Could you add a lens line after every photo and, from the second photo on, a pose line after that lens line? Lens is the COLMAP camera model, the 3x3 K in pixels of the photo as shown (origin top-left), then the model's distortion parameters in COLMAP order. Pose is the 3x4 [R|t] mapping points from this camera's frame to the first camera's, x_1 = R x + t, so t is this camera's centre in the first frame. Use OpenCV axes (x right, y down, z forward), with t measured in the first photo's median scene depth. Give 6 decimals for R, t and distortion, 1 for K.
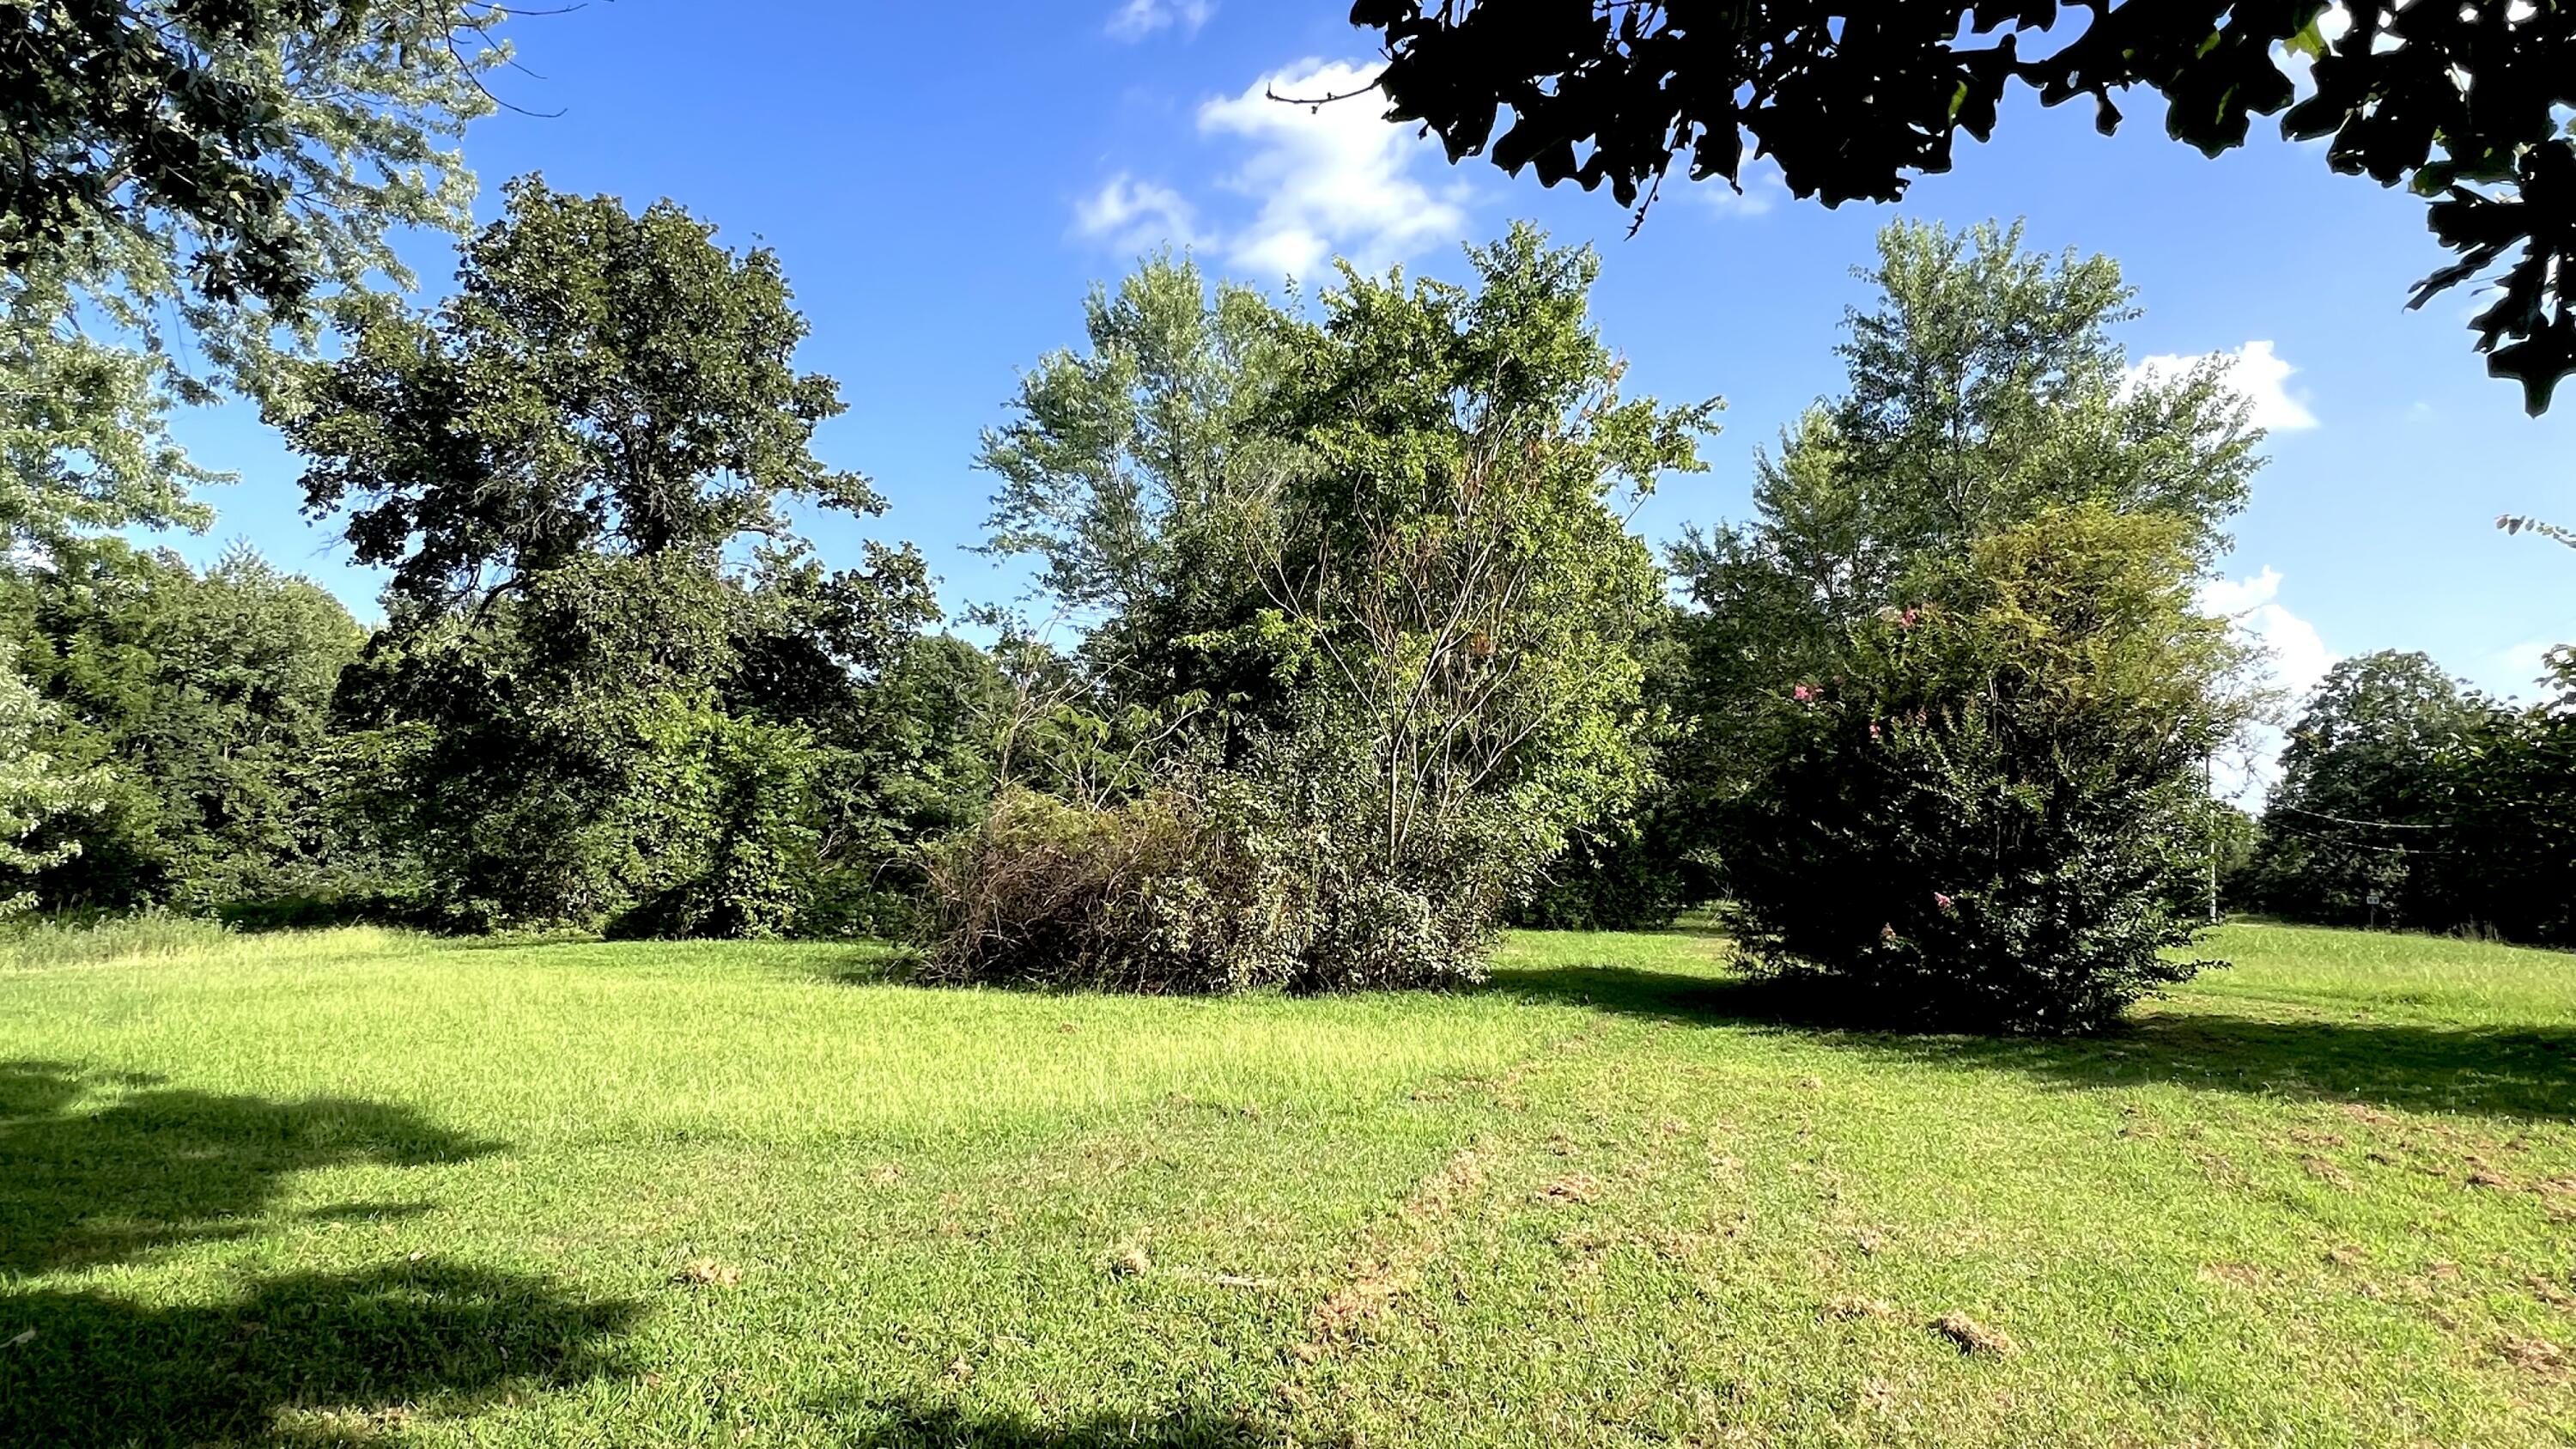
lens RADIAL K [[1419.7, 0, 1279.1], [0, 1419.7, 728.6], [0, 0, 1]] dist [0.003102, -0.000462]
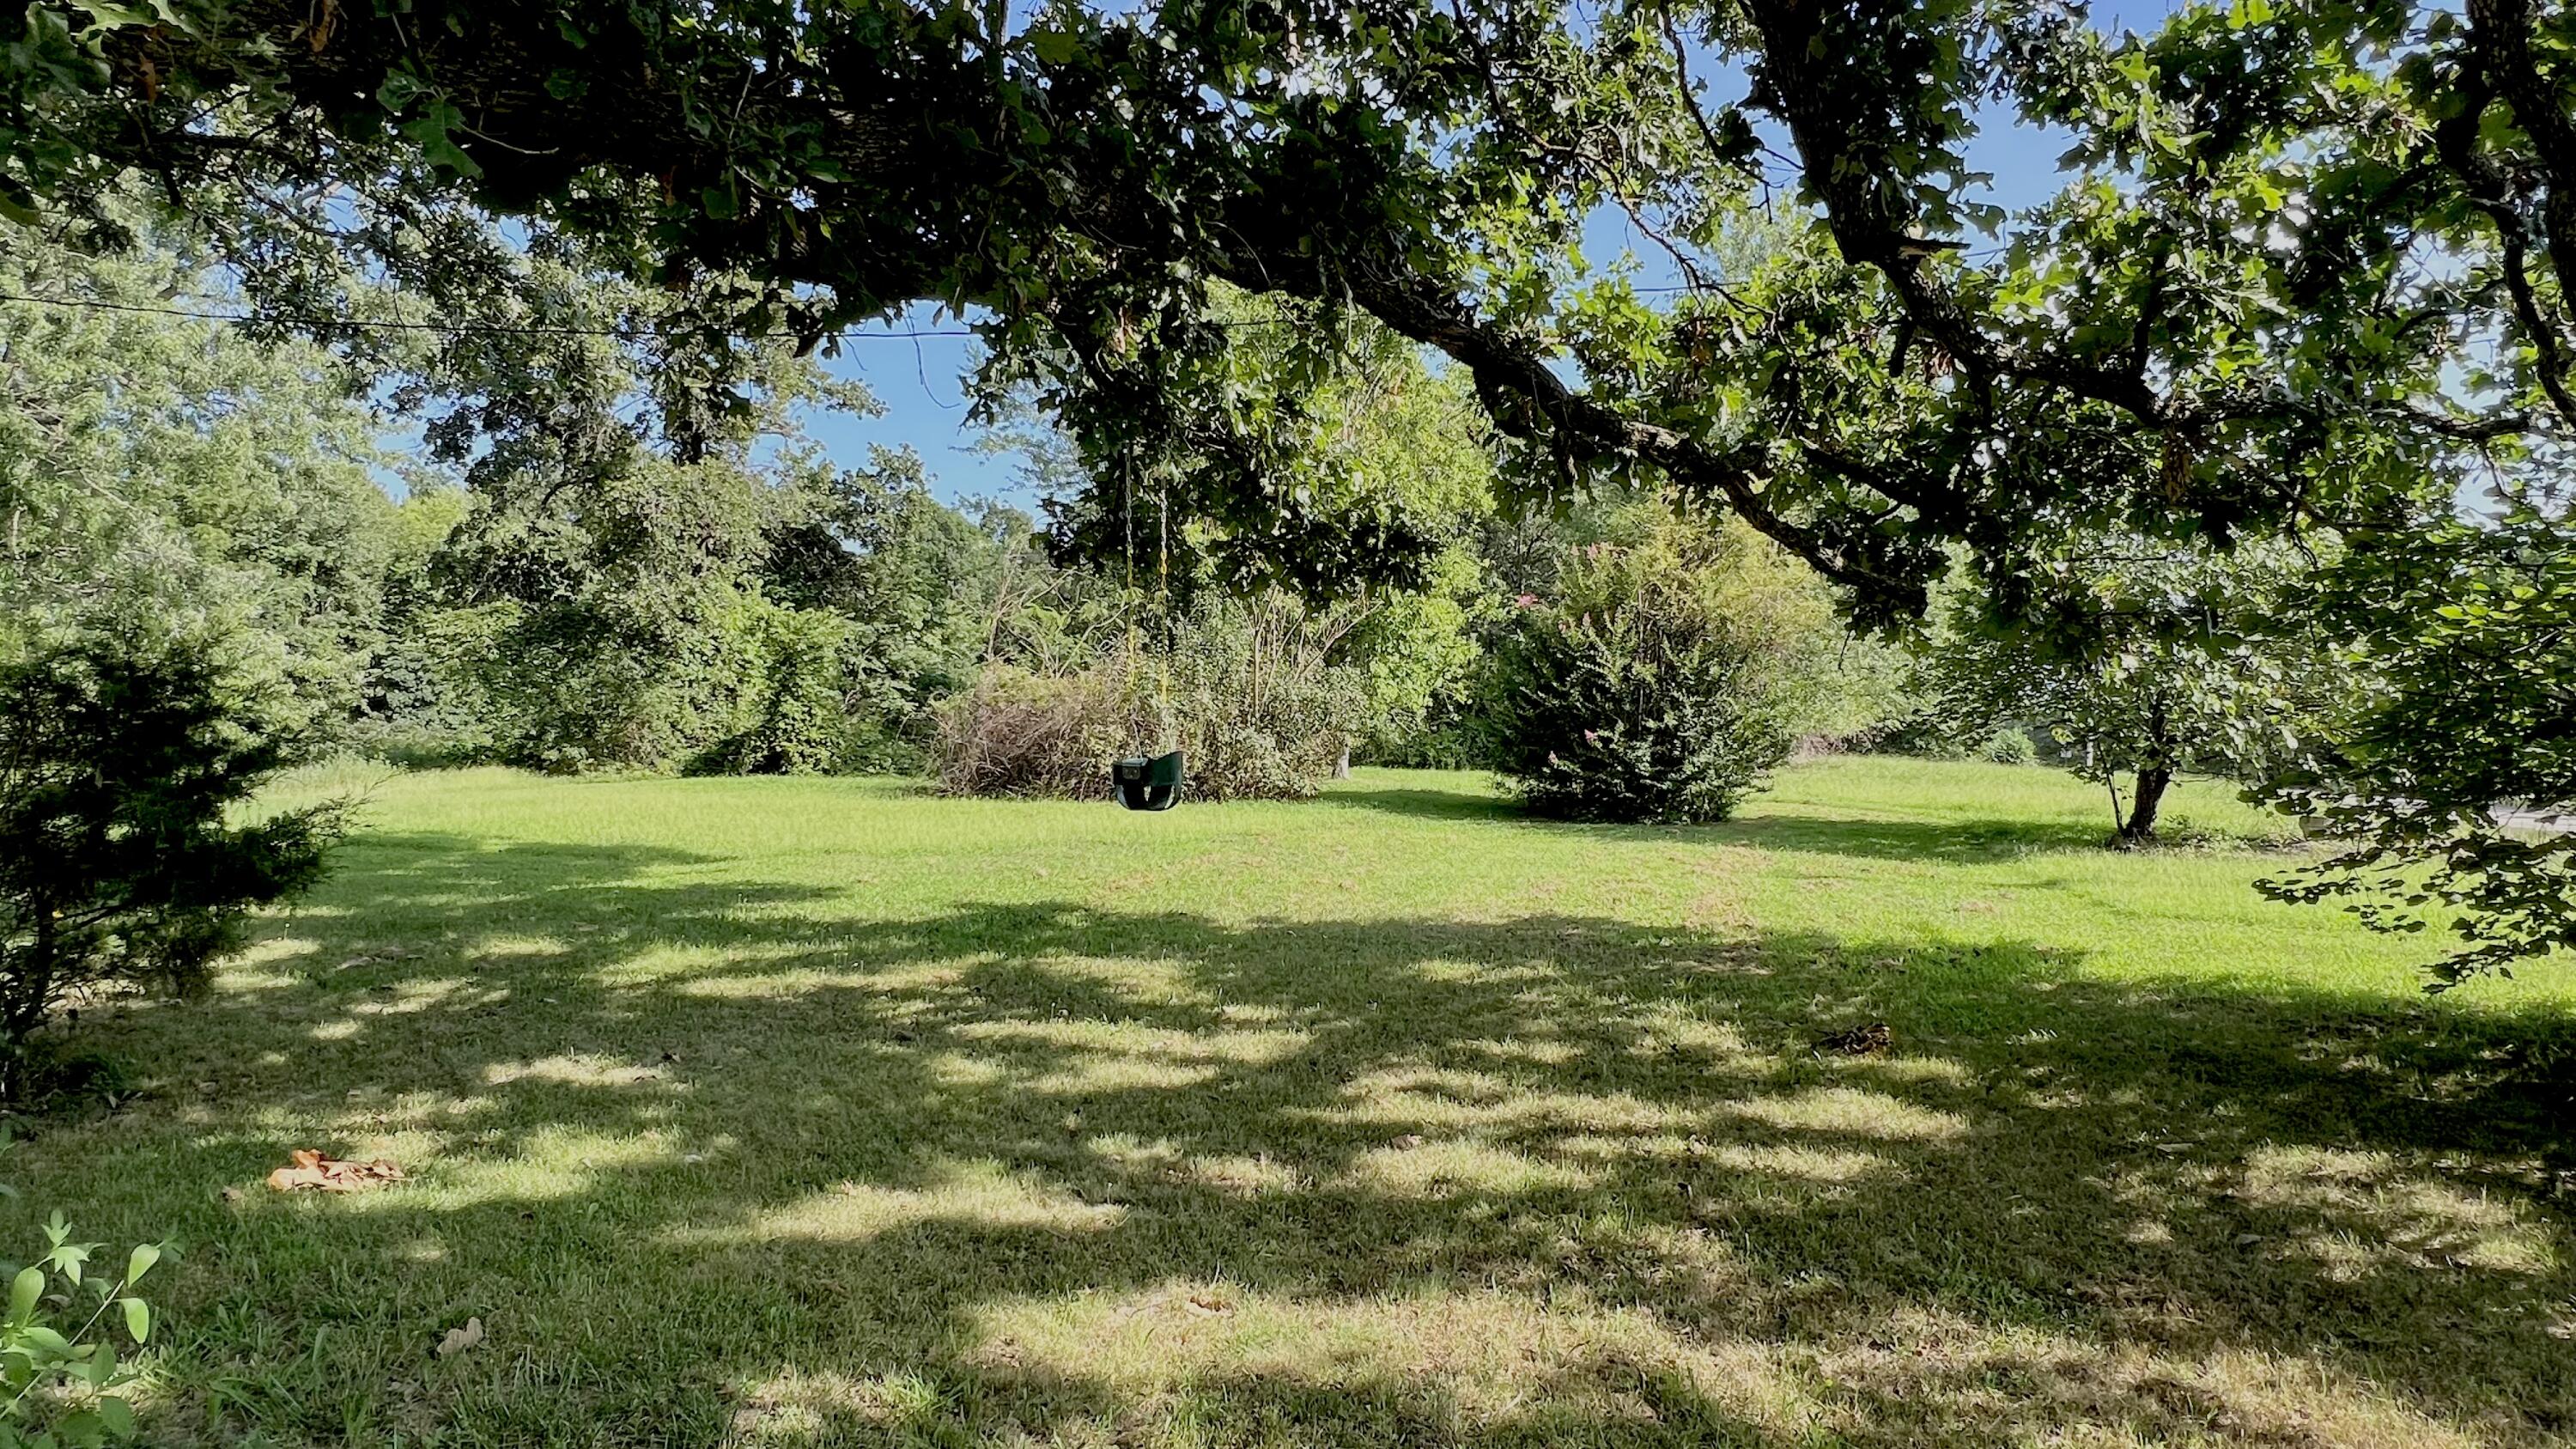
lens RADIAL K [[1419.7, 0, 1281.9], [0, 1419.7, 718.8], [0, 0, 1]] dist [0.003102, -0.000462]
pose [[0.999971, -0.001461, 0.007439, 0.040977], [0.000755, 0.995570, 0.094024, -0.017176], [-0.007544, -0.094016, 0.995542, -0.197439]]
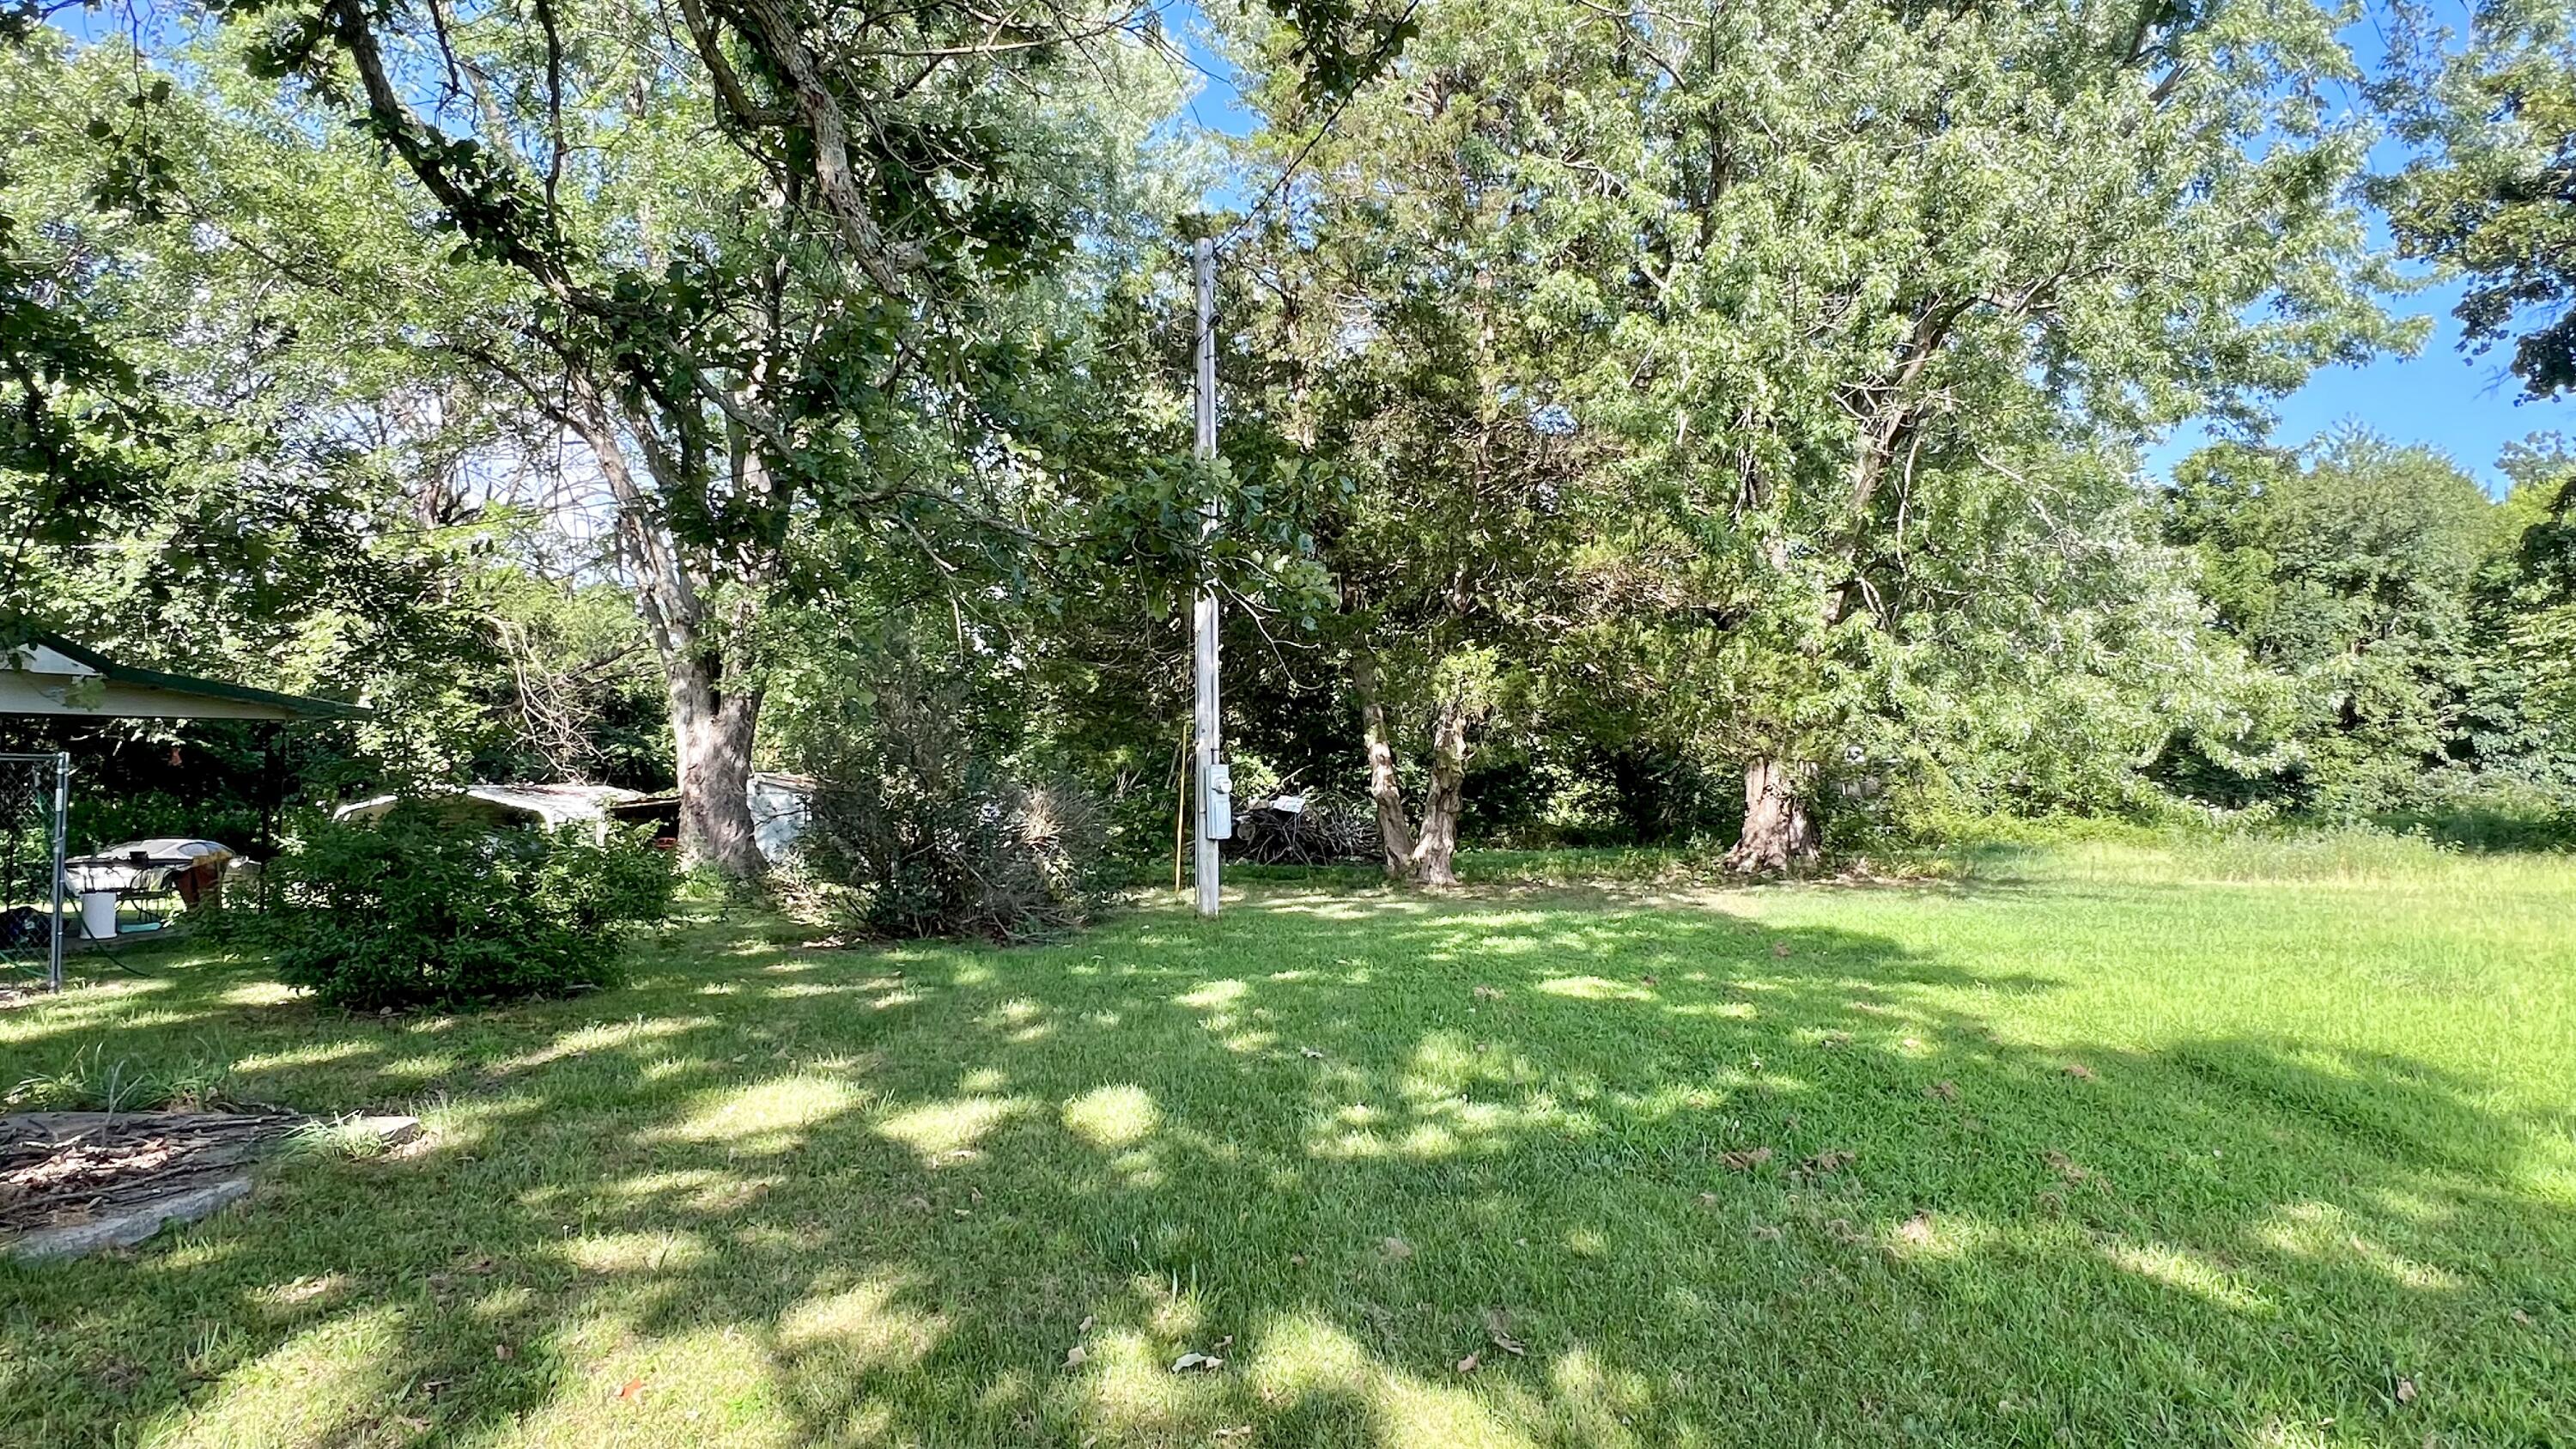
lens RADIAL K [[1419.7, 0, 1271.6], [0, 1419.7, 729.7], [0, 0, 1]] dist [0.003102, -0.000462]
pose [[0.297304, -0.013337, -0.954690, -0.100462], [0.079029, 0.996815, 0.010685, 0.005334], [0.951507, -0.078625, 0.297411, 0.073775]]
